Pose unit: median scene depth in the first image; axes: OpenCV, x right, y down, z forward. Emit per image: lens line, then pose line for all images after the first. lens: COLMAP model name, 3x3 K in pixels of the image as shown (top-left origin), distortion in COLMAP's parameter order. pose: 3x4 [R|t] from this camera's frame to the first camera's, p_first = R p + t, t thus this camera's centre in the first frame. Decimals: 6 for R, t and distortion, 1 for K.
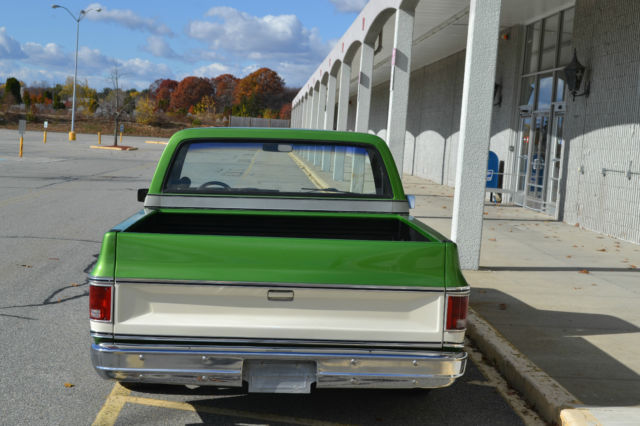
lens RADIAL K [[1128.0, 0, 320.0], [0, 1128.0, 213.0], [0, 0, 1]] dist [0.007445, -0.023804]
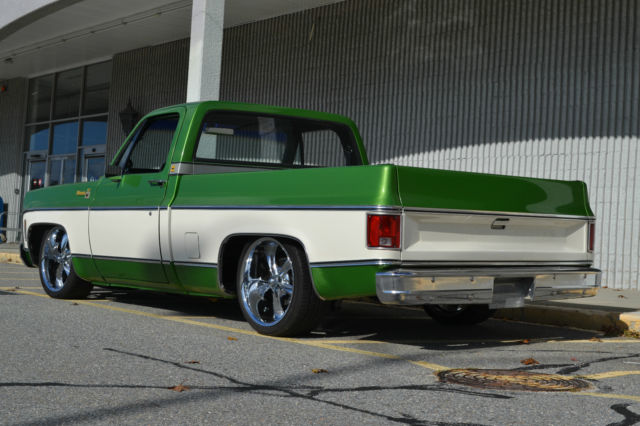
lens RADIAL K [[1017.9, 0, 319.8], [0, 1017.9, 174.4], [0, 0, 1]] dist [-0.106611, -0.079881]
pose [[0.792070, 0.020919, 0.610072, -0.231094], [0.042283, 0.995132, -0.089019, 0.030503], [-0.608965, 0.096305, 0.787329, 0.083102]]
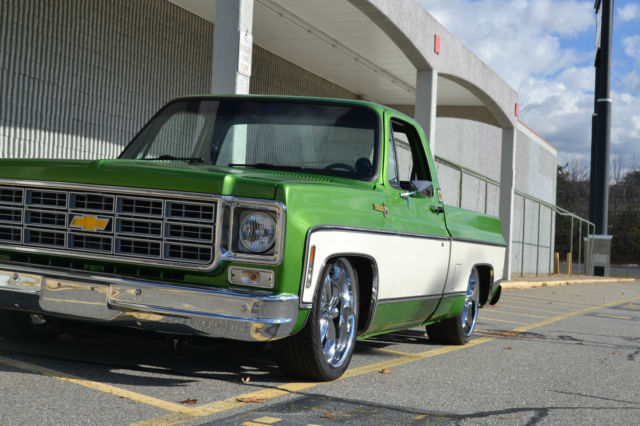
lens RADIAL K [[1017.9, 0, 319.8], [0, 1017.9, 174.4], [0, 0, 1]] dist [-0.106611, -0.079881]
pose [[-0.908265, -0.086972, 0.409257, -0.156471], [-0.088488, 0.995960, 0.015272, -0.012429], [-0.408931, -0.022344, -0.912292, 0.696208]]
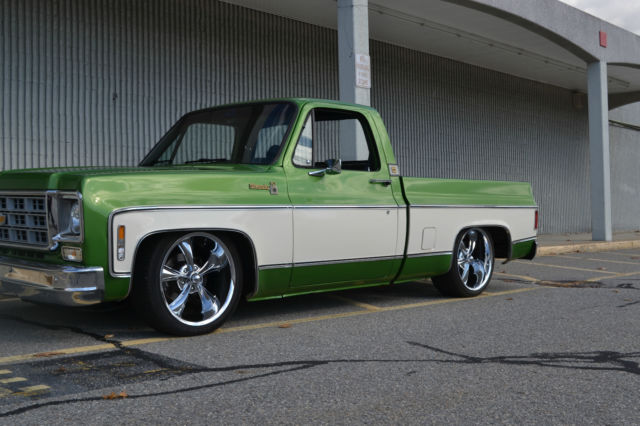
lens RADIAL K [[731.0, 0, 304.4], [0, 731.0, 213.5], [0, 0, 1]] dist [-0.038950, -0.028668]
pose [[-0.664128, -0.051700, 0.745829, -0.237042], [0.019345, 0.996084, 0.086273, -0.011933], [-0.747368, 0.071725, -0.660527, 0.586723]]
